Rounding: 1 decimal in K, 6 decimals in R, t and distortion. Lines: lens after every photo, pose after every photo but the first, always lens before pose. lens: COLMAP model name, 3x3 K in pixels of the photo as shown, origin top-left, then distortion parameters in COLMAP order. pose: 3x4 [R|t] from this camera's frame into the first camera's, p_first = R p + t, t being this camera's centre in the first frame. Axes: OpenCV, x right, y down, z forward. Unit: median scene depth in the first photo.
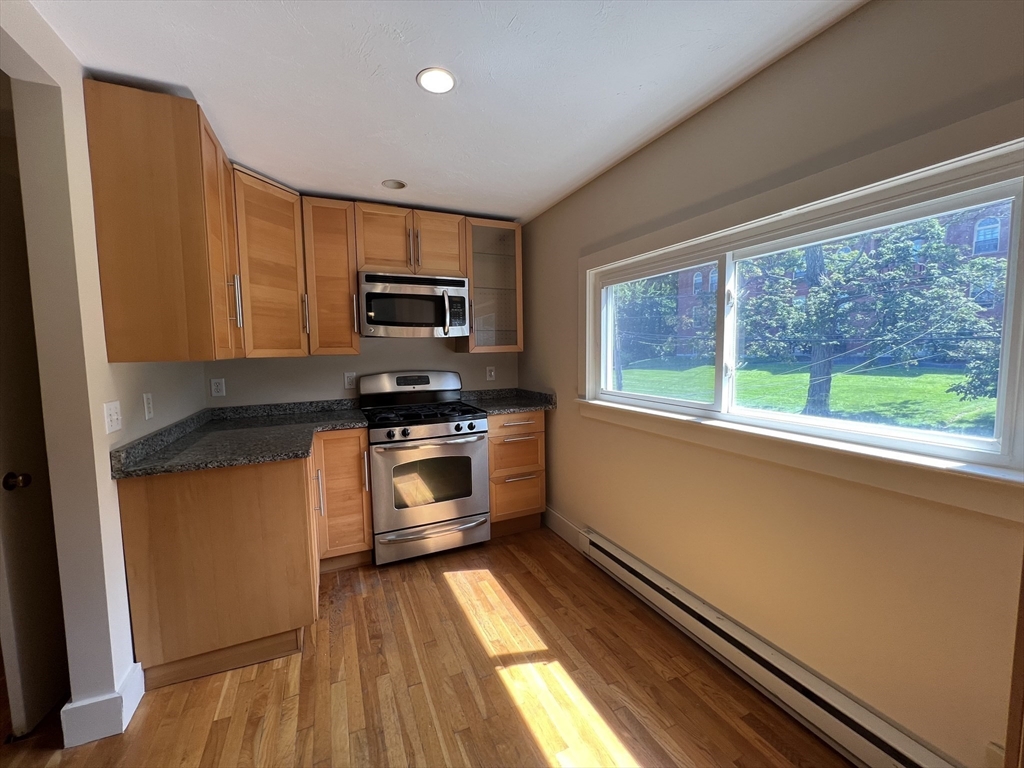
lens RADIAL K [[410.4, 0, 508.3], [0, 410.4, 383.4], [0, 0, 1]] dist [0.000072, 0.000556]
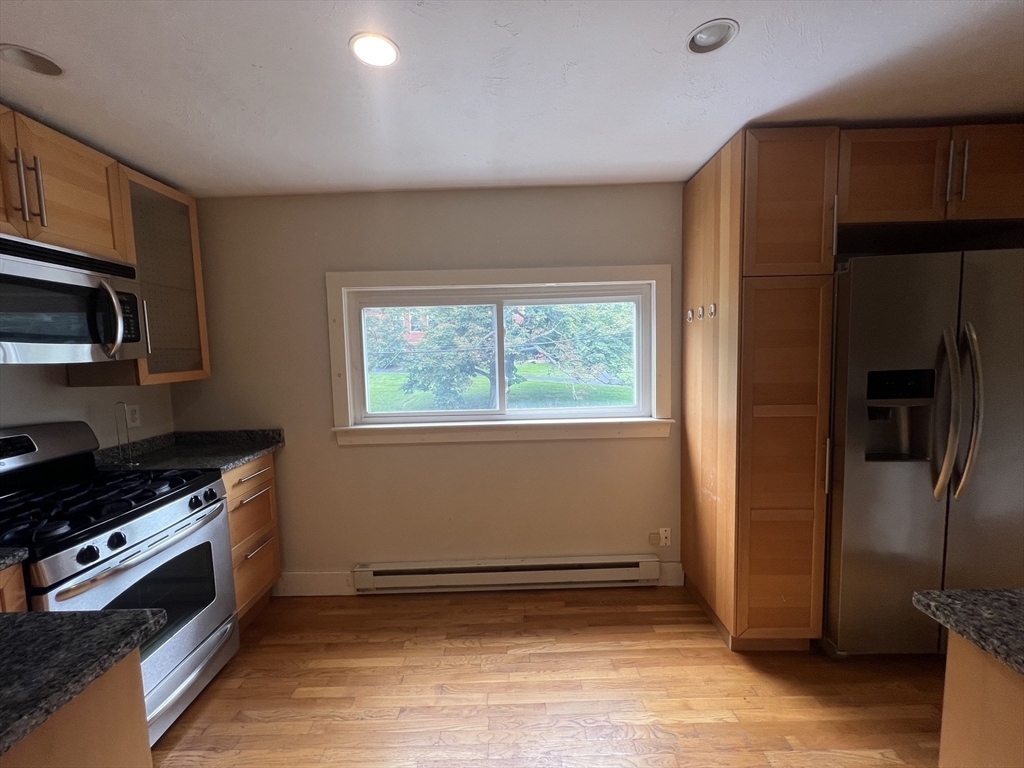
lens RADIAL K [[410.4, 0, 508.3], [0, 410.4, 383.4], [0, 0, 1]] dist [0.000072, 0.000556]
pose [[0.415373, -0.068669, 0.907056, -0.494887], [0.095934, 0.994893, 0.031387, -0.051287], [-0.904578, 0.073980, 0.419839, 0.278839]]
